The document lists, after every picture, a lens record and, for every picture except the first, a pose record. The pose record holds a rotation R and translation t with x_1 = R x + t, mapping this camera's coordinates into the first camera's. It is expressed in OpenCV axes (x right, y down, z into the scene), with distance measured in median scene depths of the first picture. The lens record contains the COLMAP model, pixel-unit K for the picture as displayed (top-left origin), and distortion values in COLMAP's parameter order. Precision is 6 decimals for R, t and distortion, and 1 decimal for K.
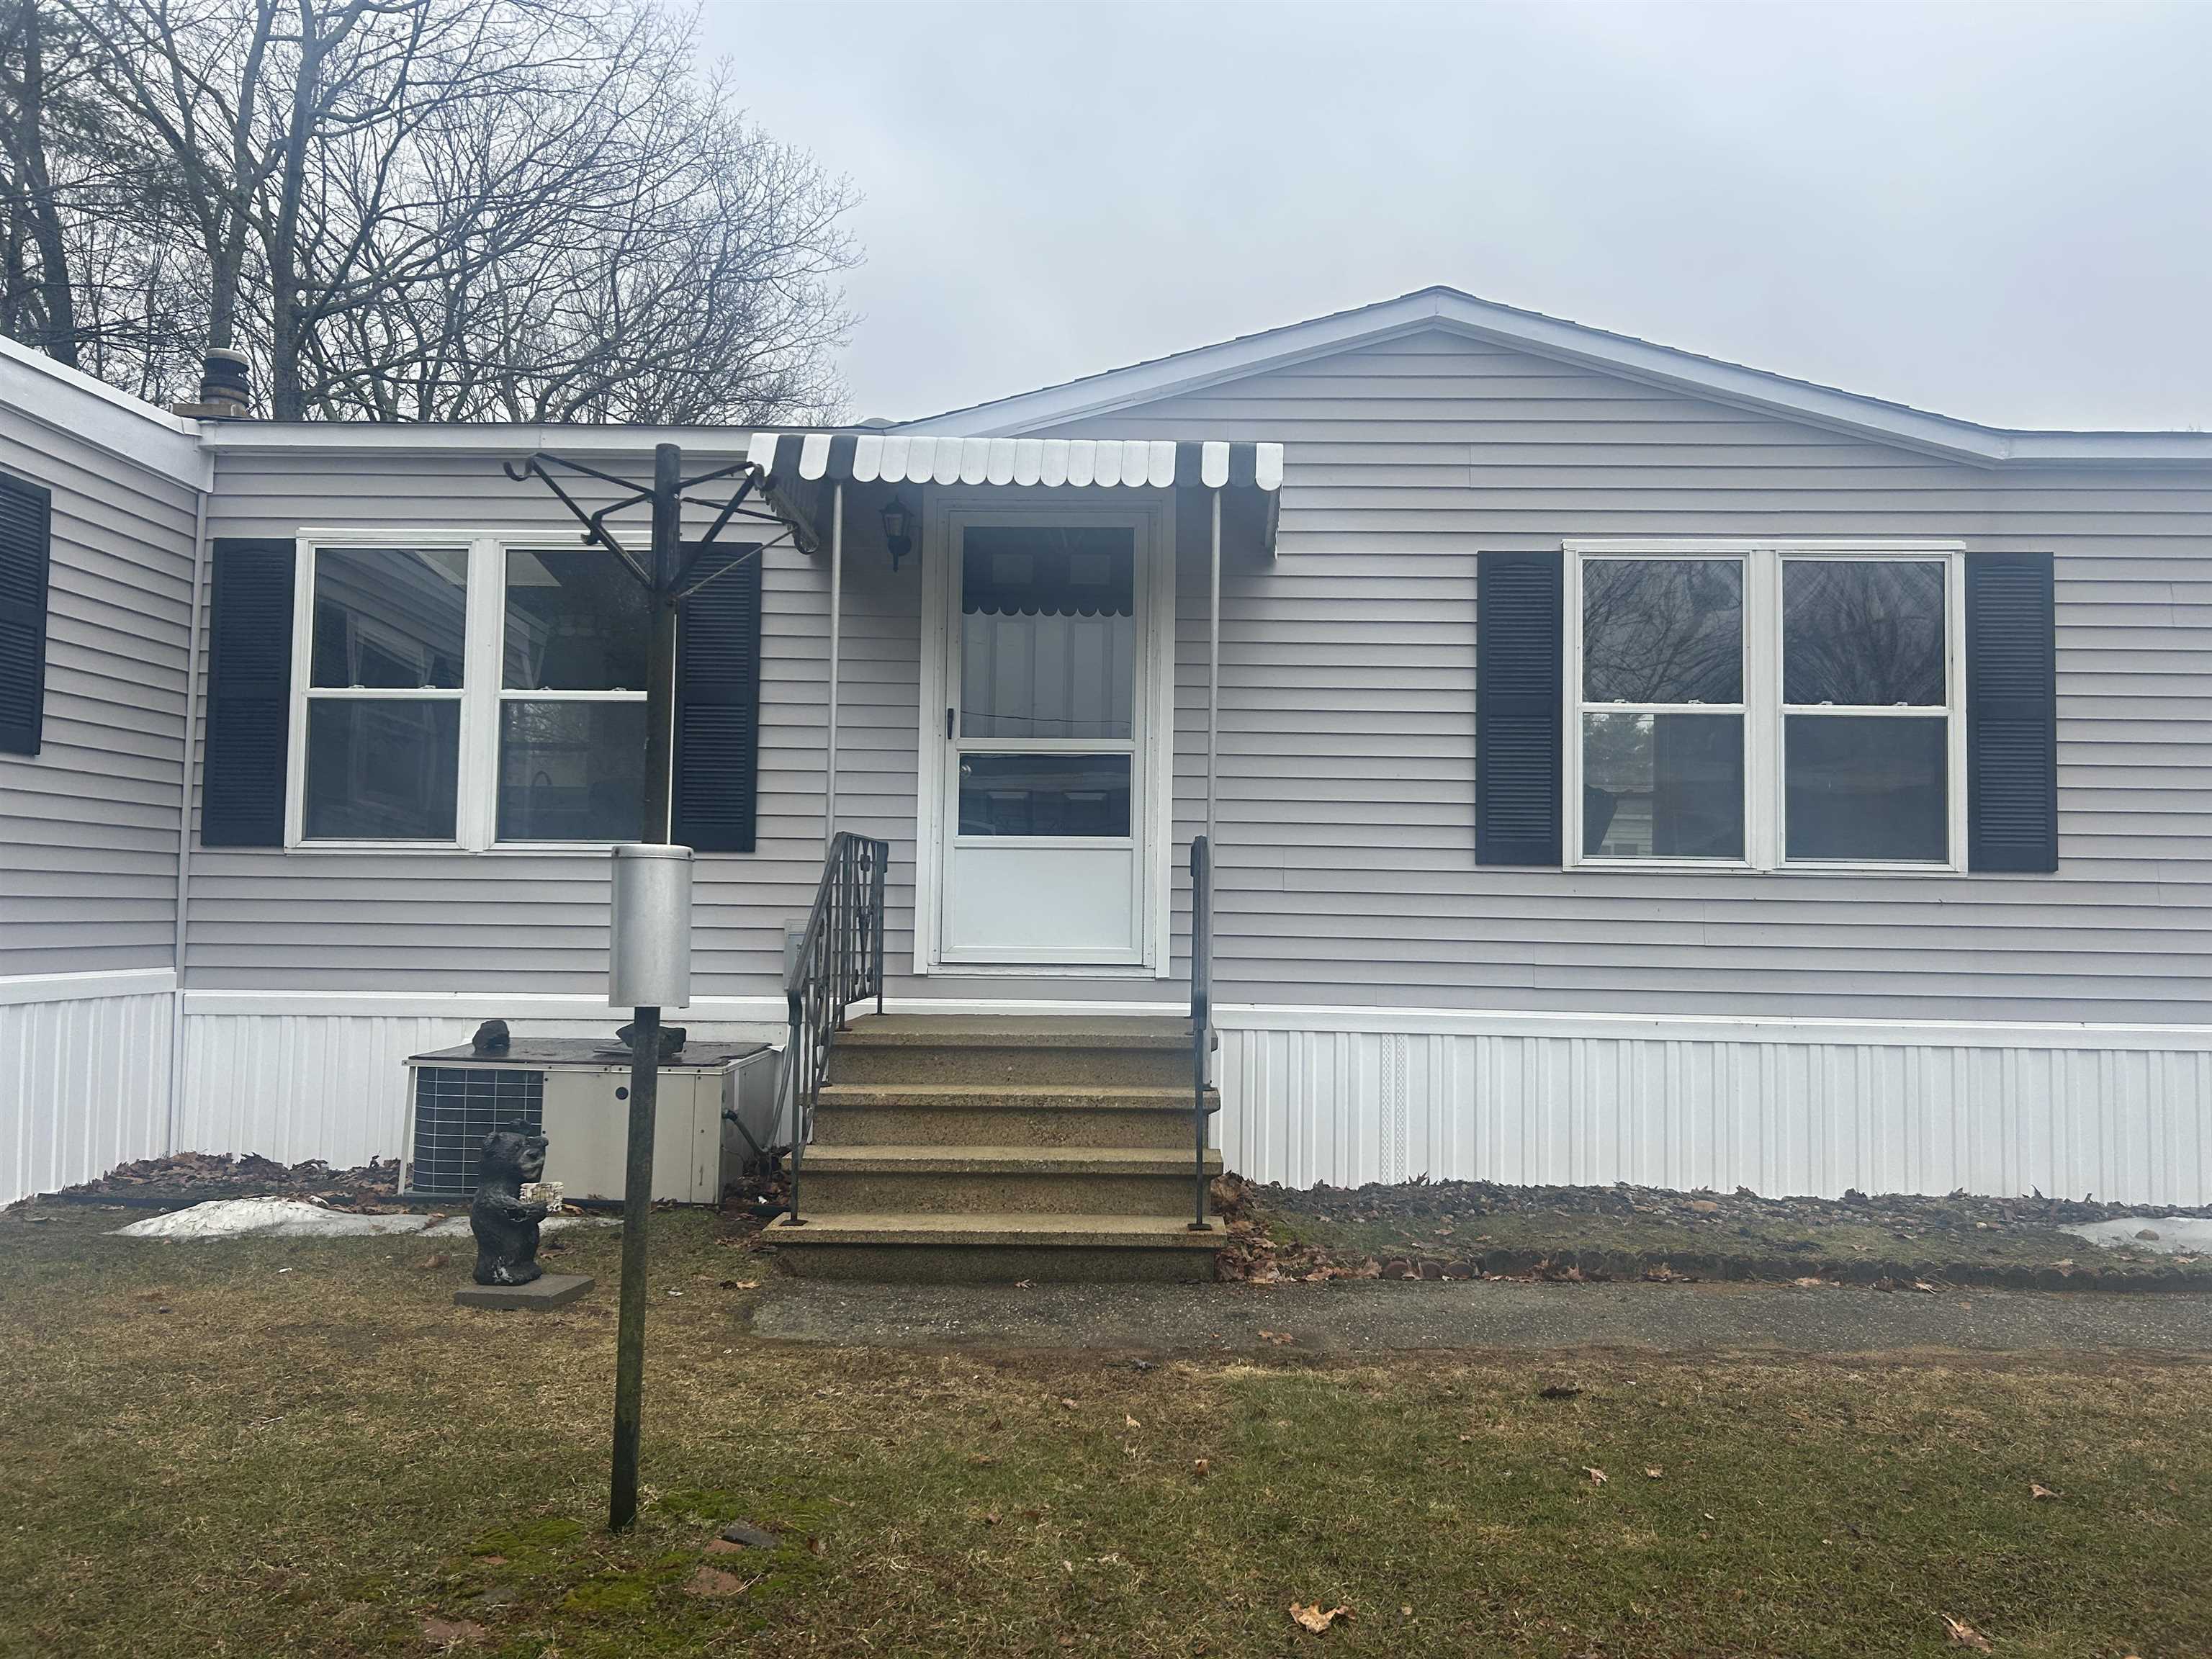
lens RADIAL K [[1985.9, 0, 1110.7], [0, 1985.9, 821.6], [0, 0, 1]] dist [0.013951, 0.006004]
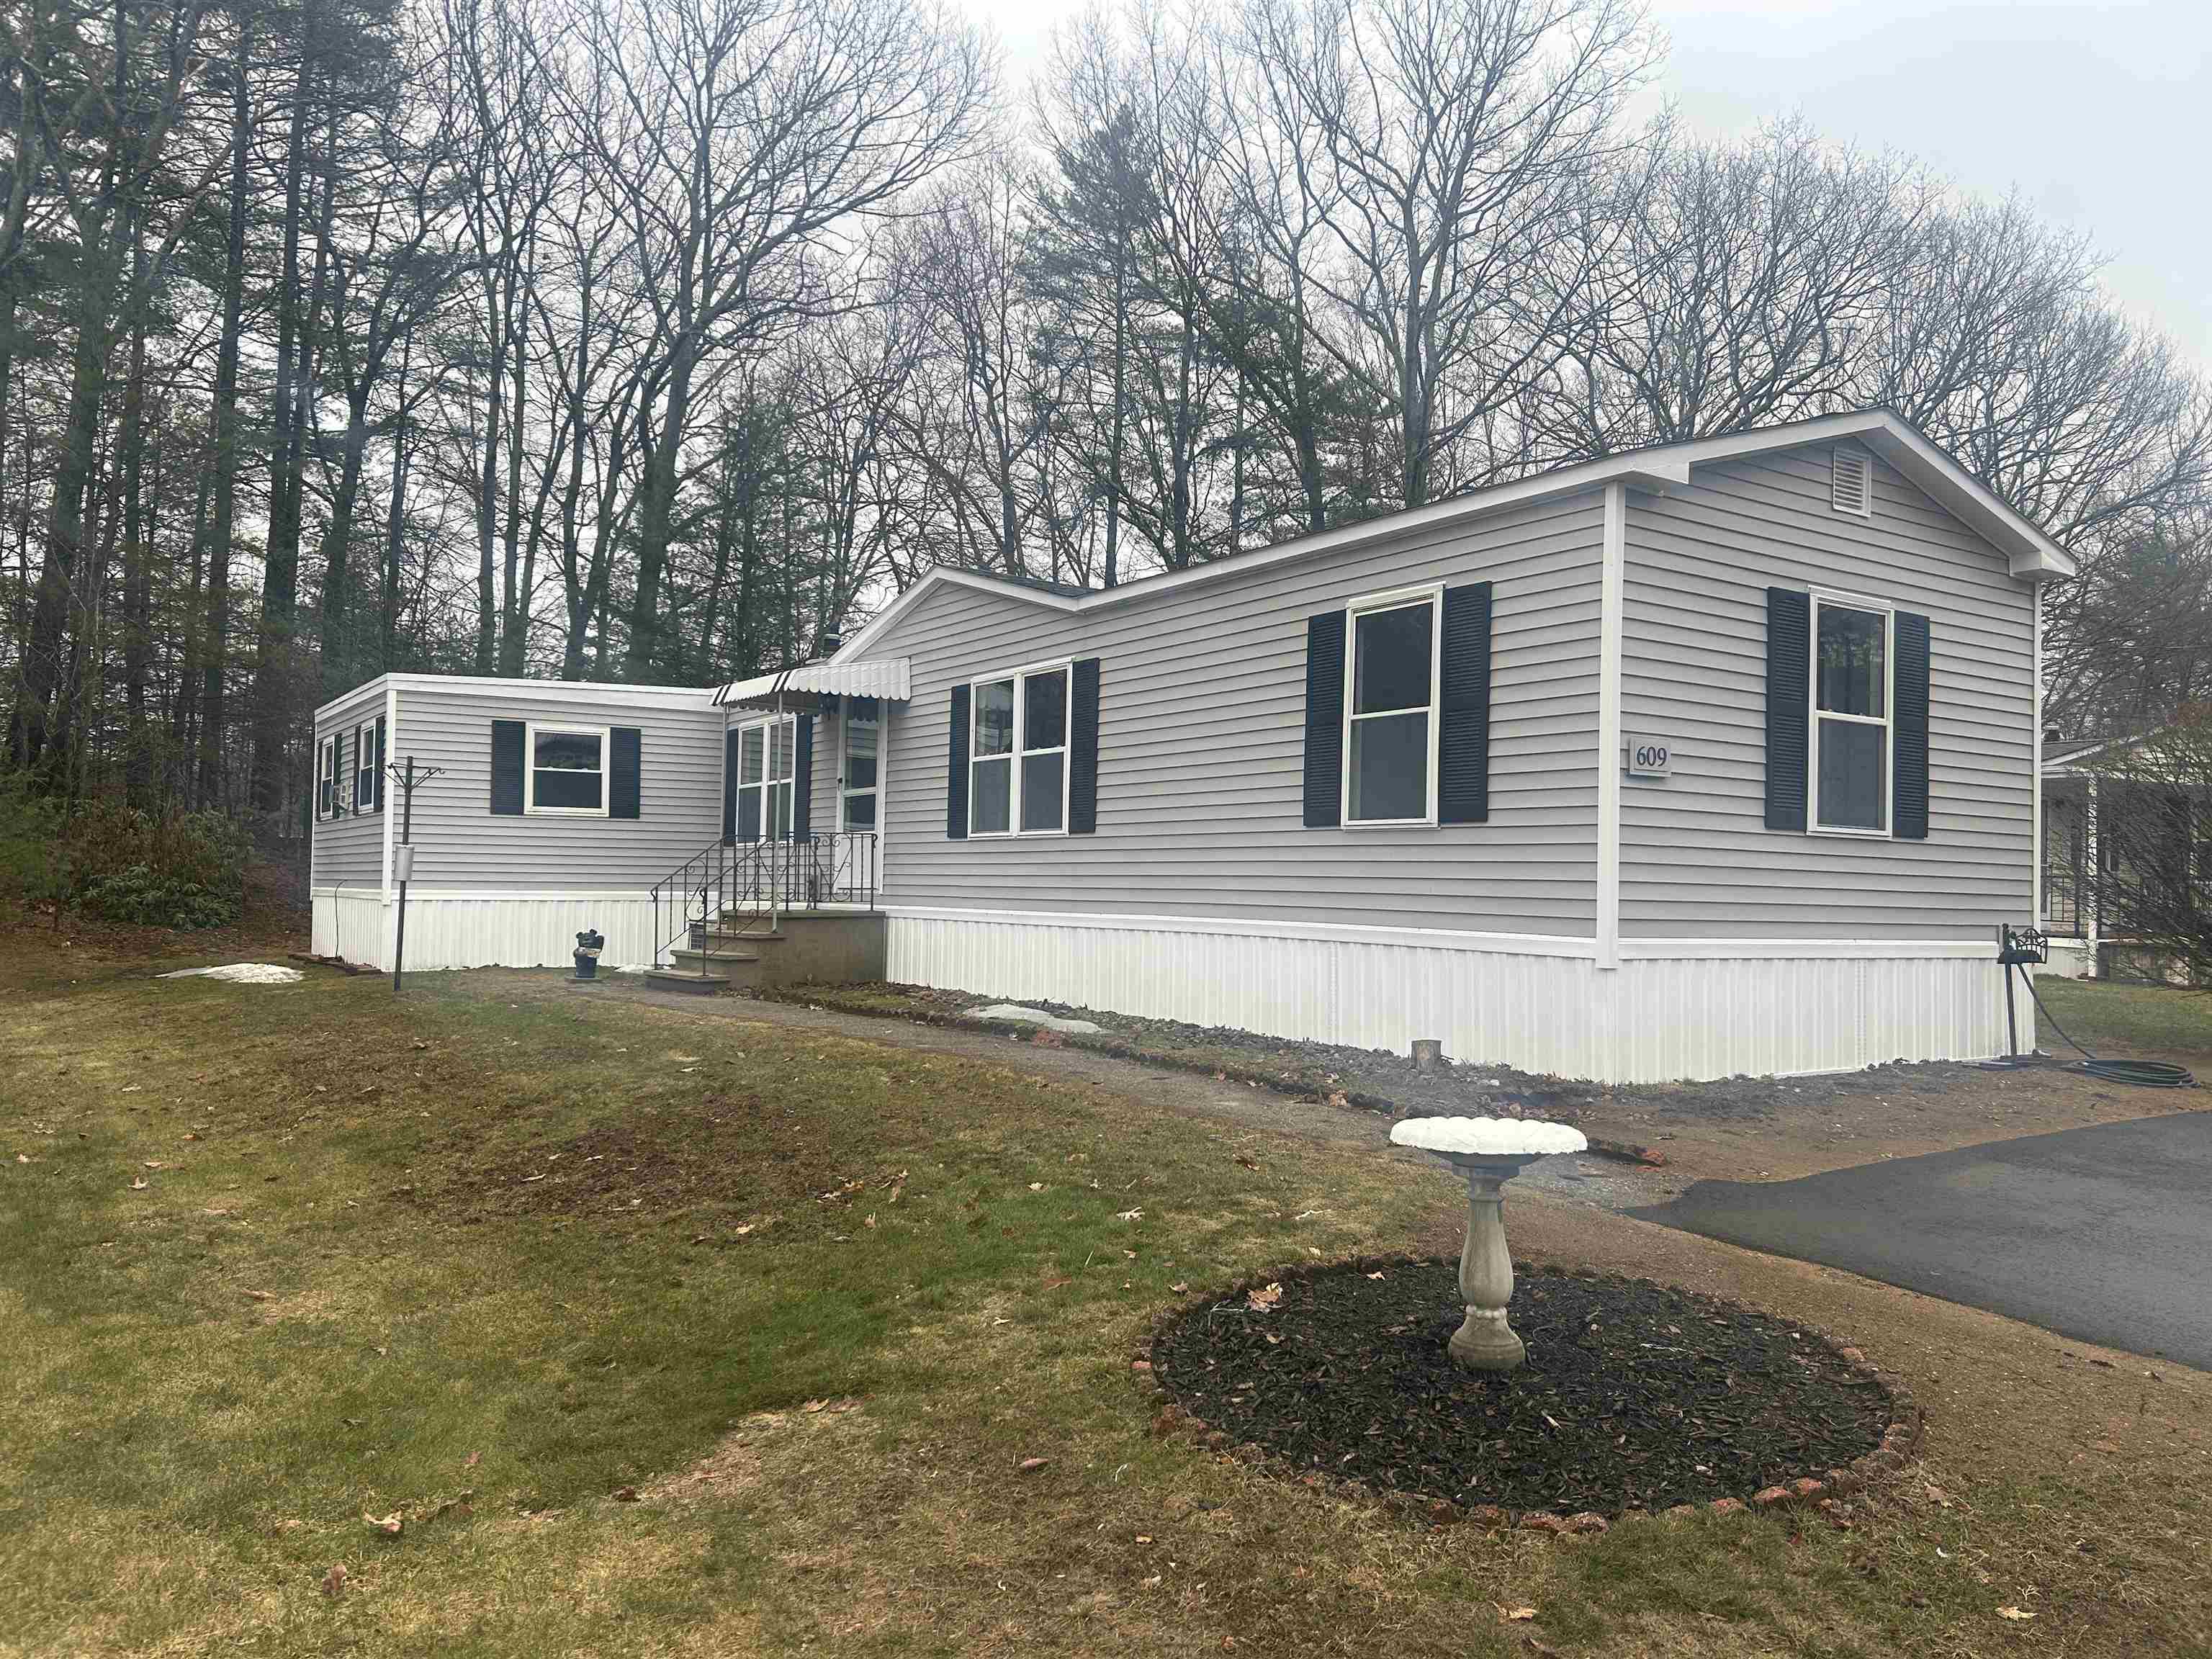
lens RADIAL K [[1671.8, 0, 1098.9], [0, 1671.8, 813.0], [0, 0, 1]] dist [0.043413, -0.033844]
pose [[0.574772, -0.045192, -0.817065, 1.715273], [0.040985, 0.998811, -0.026413, 0.048279], [0.817286, -0.018306, 0.575941, 0.116009]]
